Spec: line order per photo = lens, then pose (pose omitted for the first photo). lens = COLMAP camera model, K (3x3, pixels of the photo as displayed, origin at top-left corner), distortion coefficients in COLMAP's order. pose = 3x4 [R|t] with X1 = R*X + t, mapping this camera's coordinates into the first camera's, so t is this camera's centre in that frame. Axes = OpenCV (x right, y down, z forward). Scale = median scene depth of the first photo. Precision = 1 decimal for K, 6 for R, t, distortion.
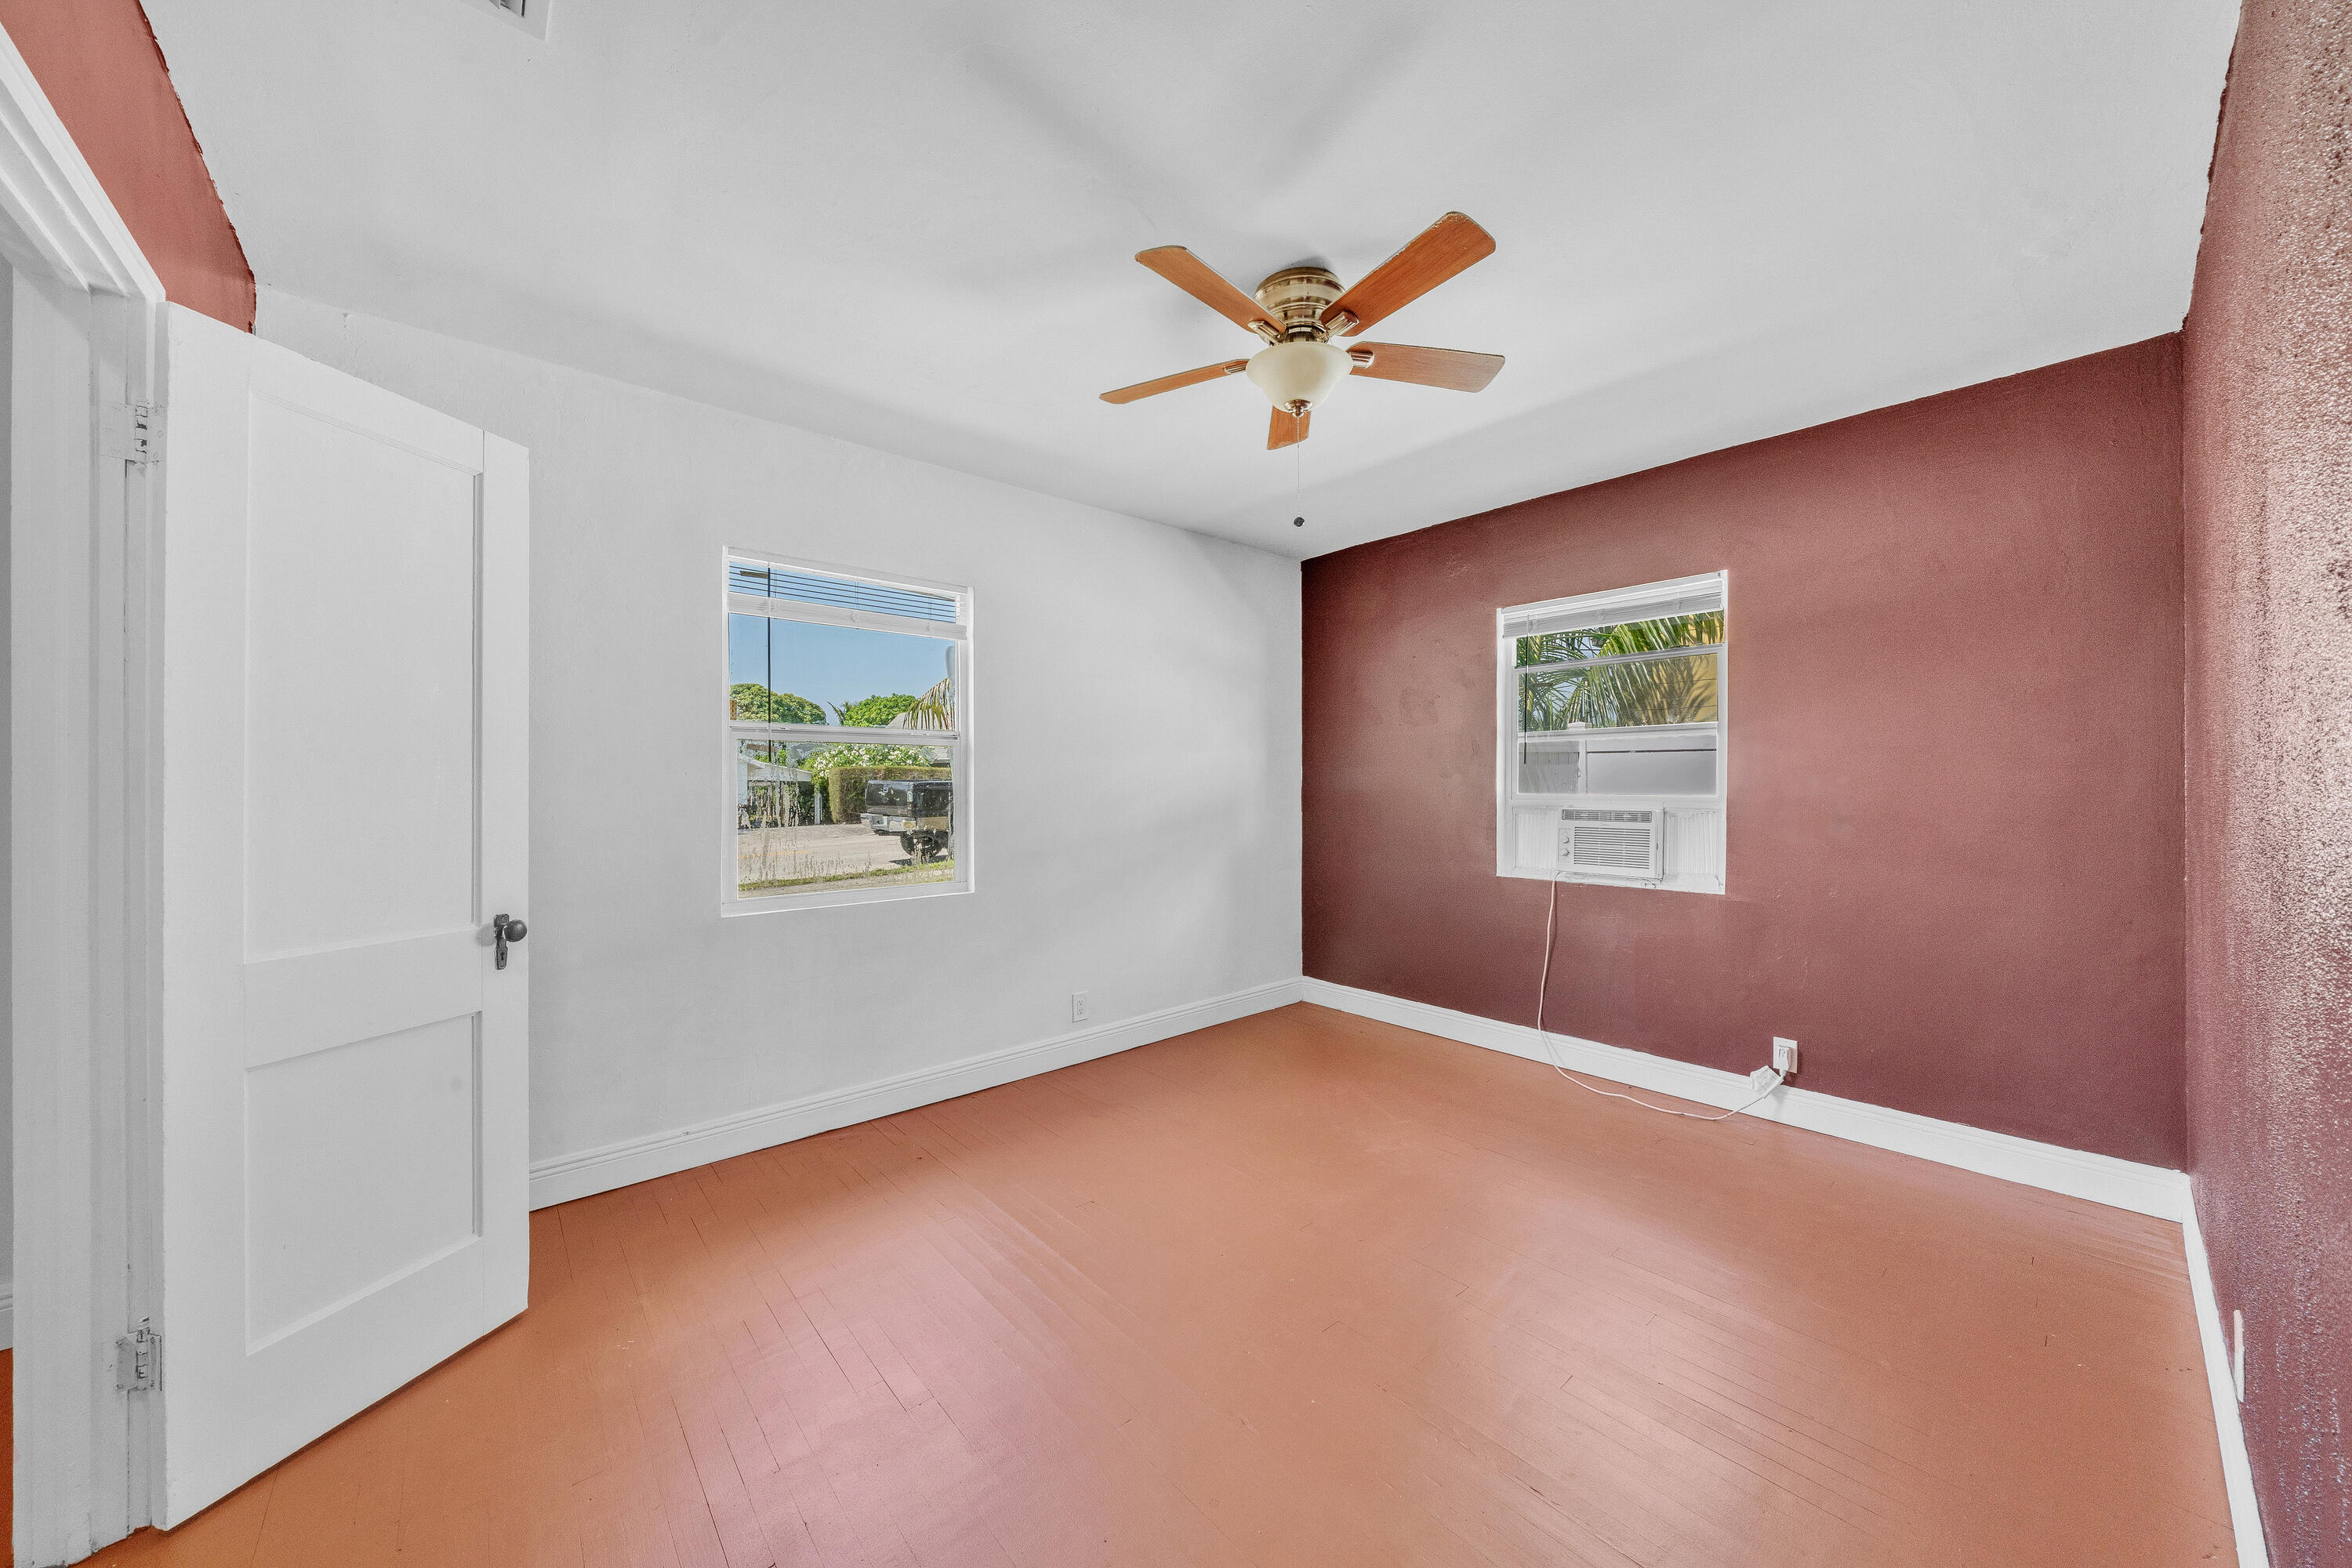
lens RADIAL K [[821.2, 0, 1166.0], [0, 821.2, 791.9], [0, 0, 1]] dist [-0.005703, 0.000187]
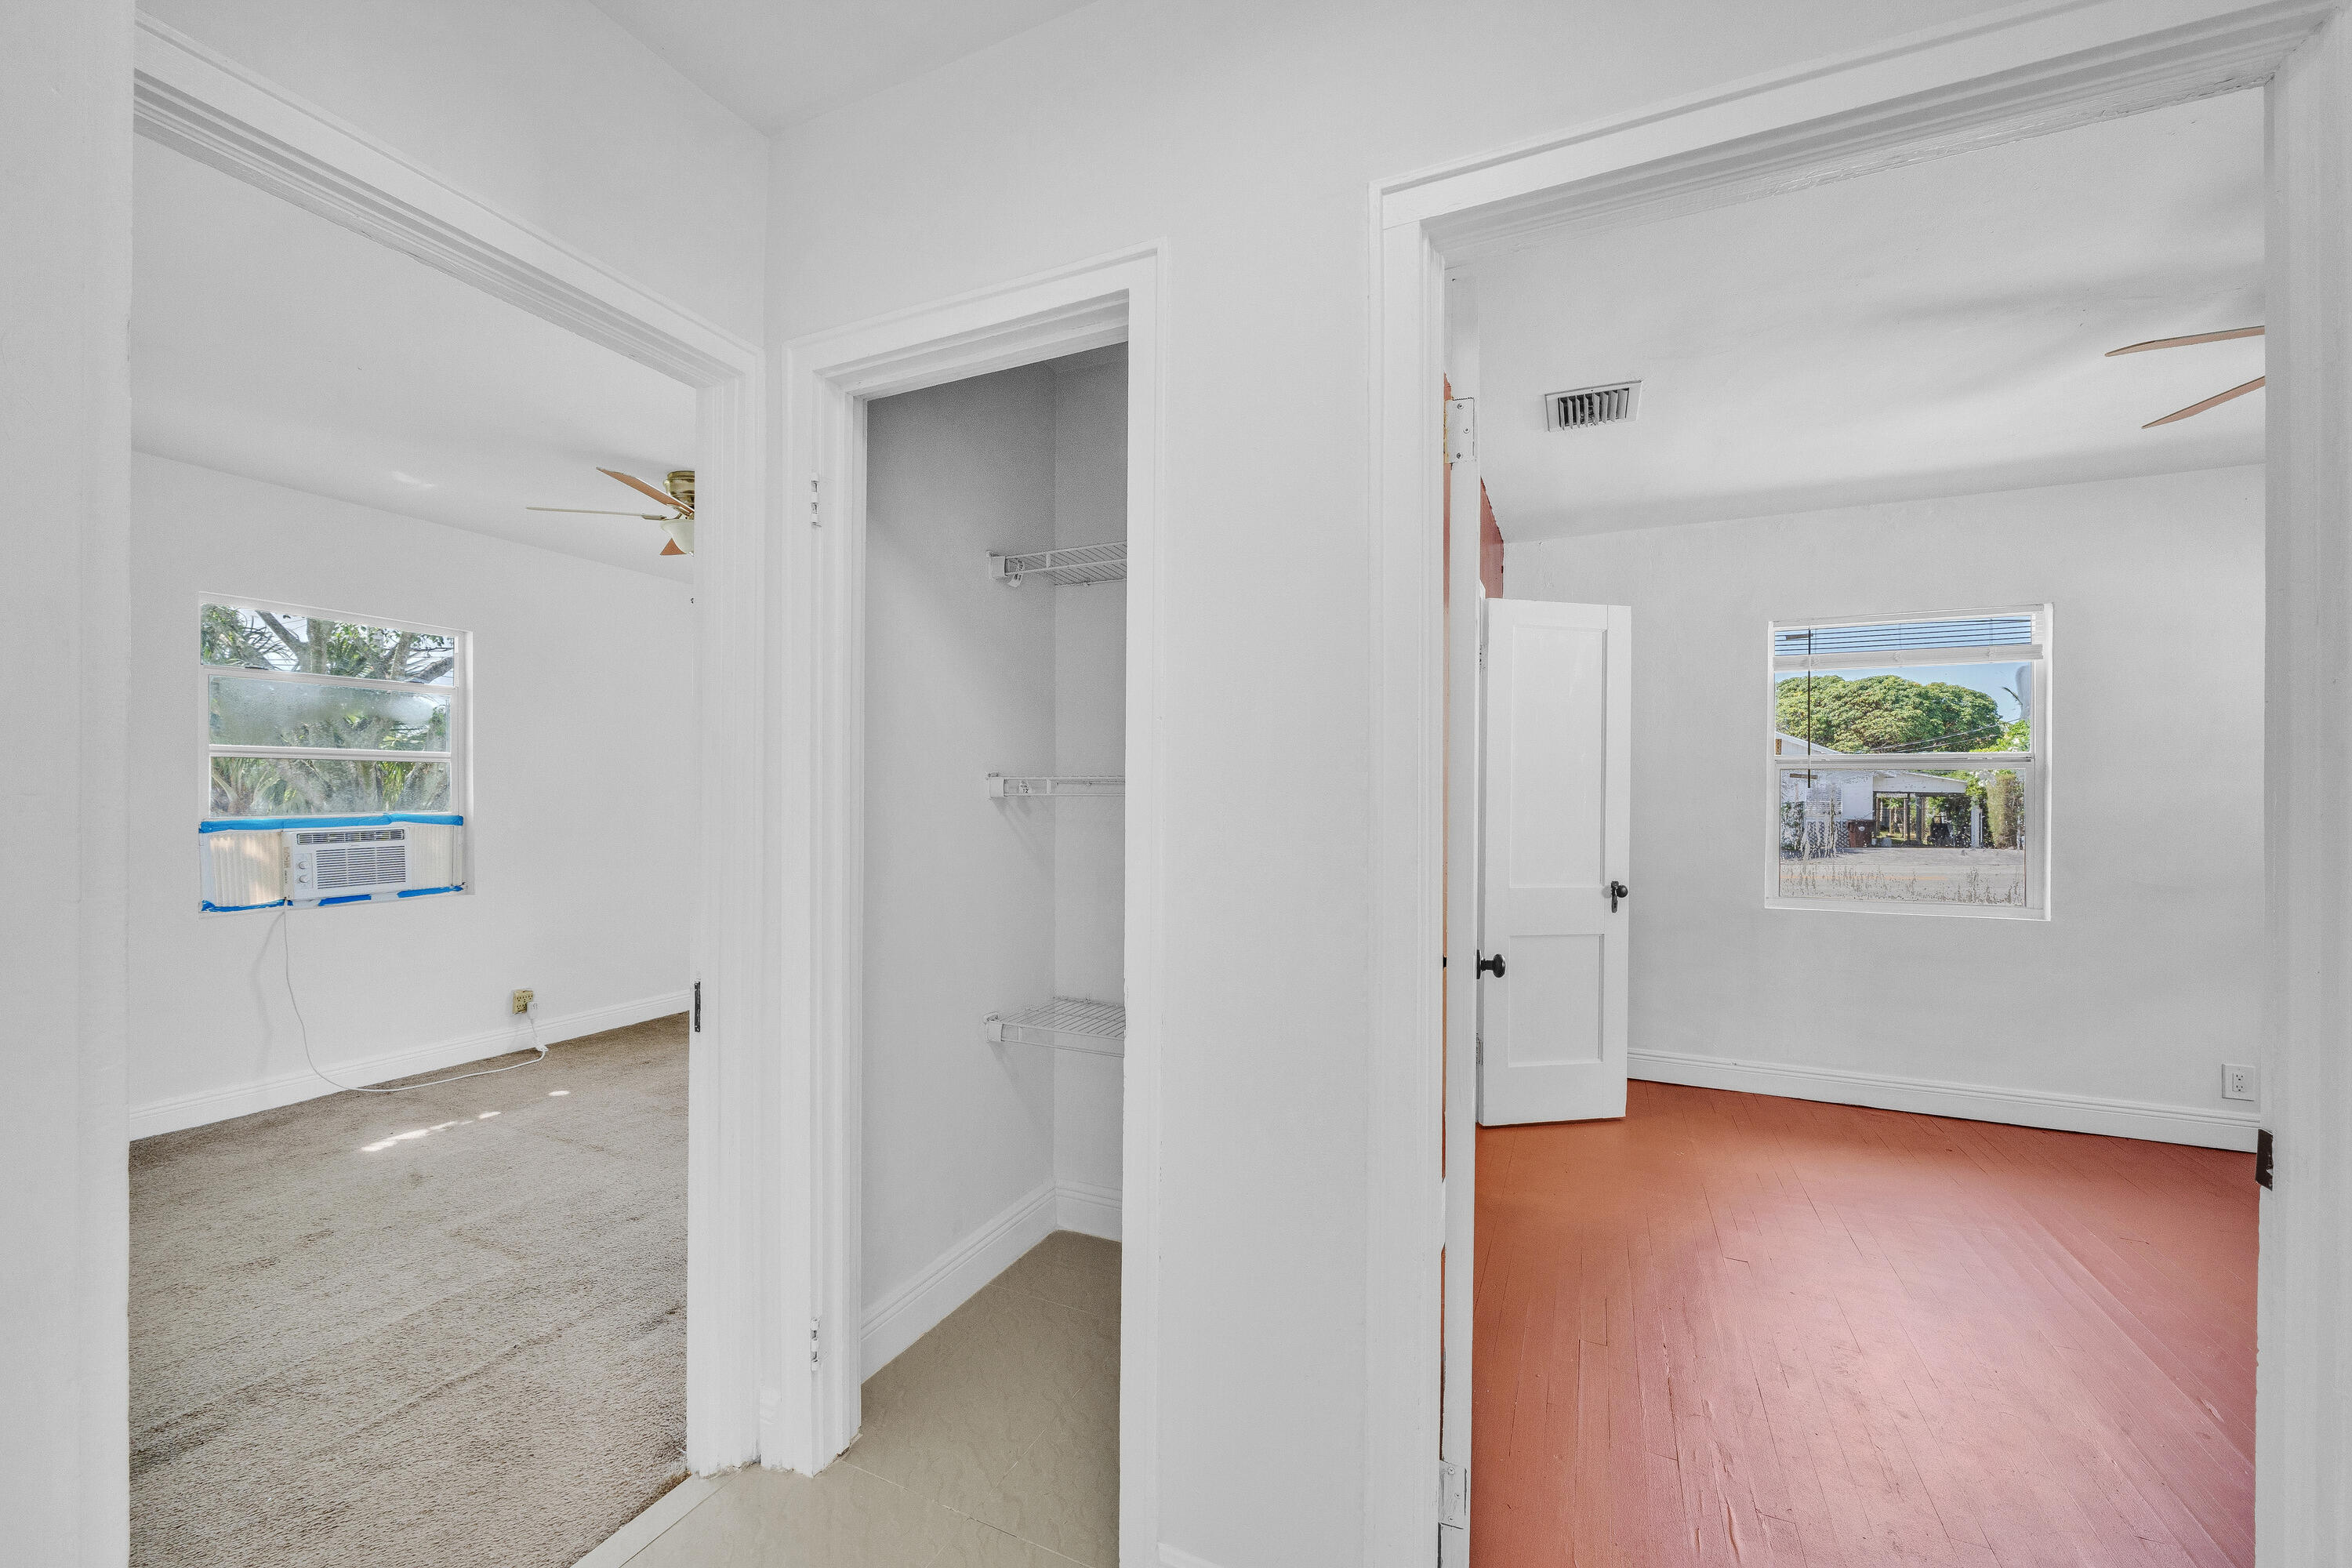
lens RADIAL K [[821.2, 0, 1167.6], [0, 821.2, 792.1], [0, 0, 1]] dist [-0.005703, 0.000187]
pose [[0.376481, -0.000041, -0.926424, 0.291260], [-0.012189, 0.999913, -0.004997, -0.012396], [0.926344, 0.013173, 0.376448, -0.353523]]
